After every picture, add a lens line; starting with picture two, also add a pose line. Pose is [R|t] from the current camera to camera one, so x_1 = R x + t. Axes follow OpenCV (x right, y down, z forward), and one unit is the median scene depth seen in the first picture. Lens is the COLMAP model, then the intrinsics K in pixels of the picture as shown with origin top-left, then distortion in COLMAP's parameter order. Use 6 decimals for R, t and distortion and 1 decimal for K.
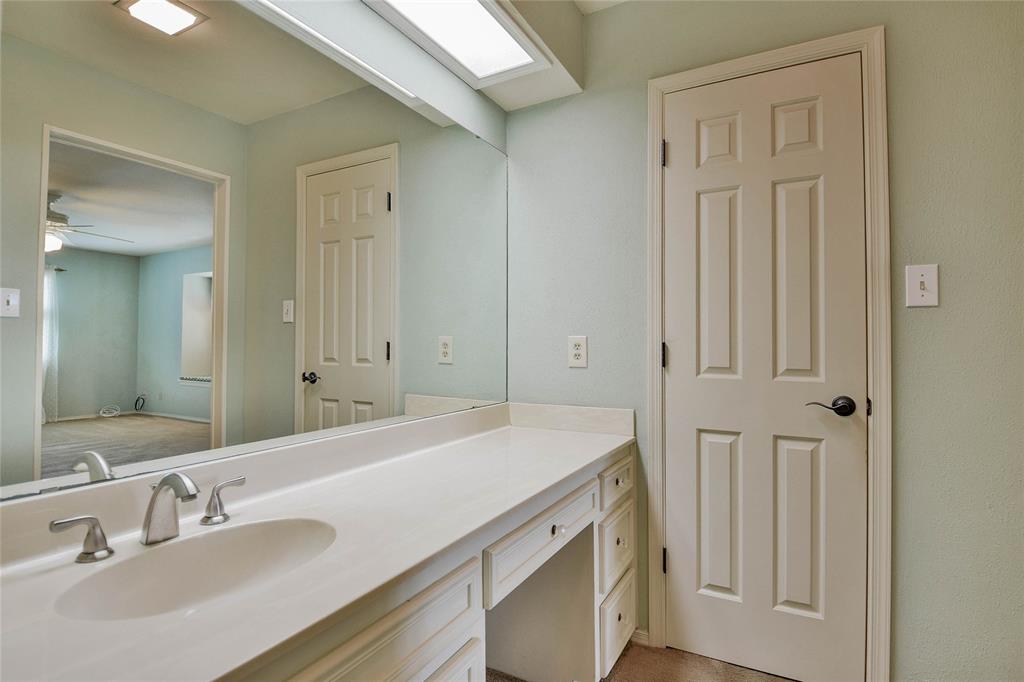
lens RADIAL K [[513.6, 0, 508.2], [0, 513.6, 335.1], [0, 0, 1]] dist [0.006253, -0.018066]
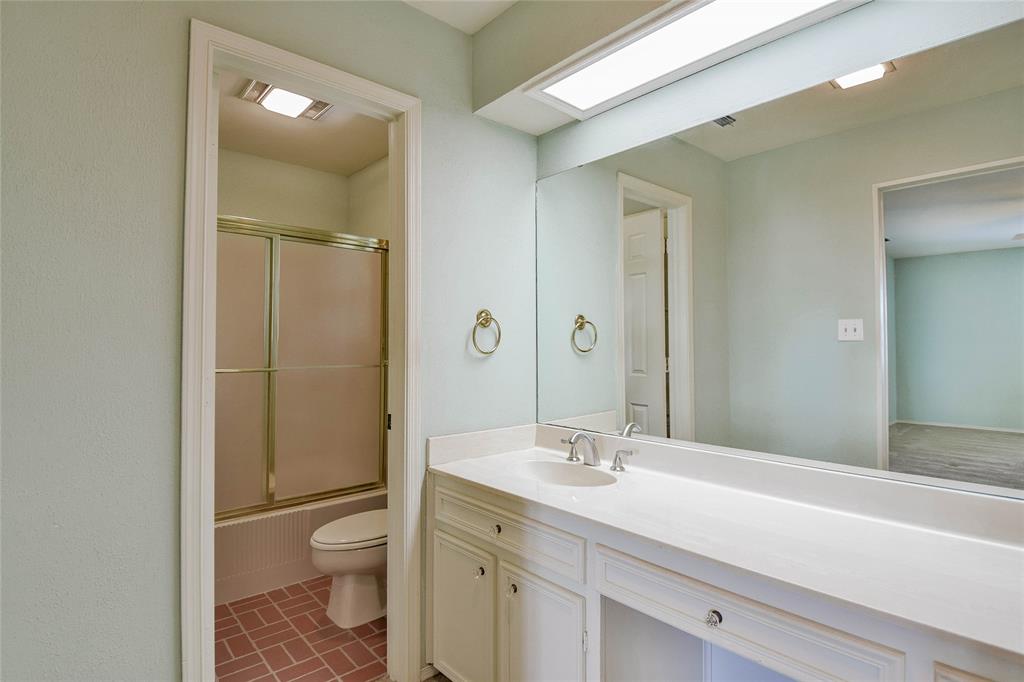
lens RADIAL K [[513.6, 0, 508.2], [0, 513.6, 335.1], [0, 0, 1]] dist [0.006253, -0.018066]
pose [[-0.269647, -0.041745, -0.962054, 0.990357], [-0.001056, 0.999072, -0.043055, 0.012100], [0.962959, -0.010594, -0.269441, 1.025804]]
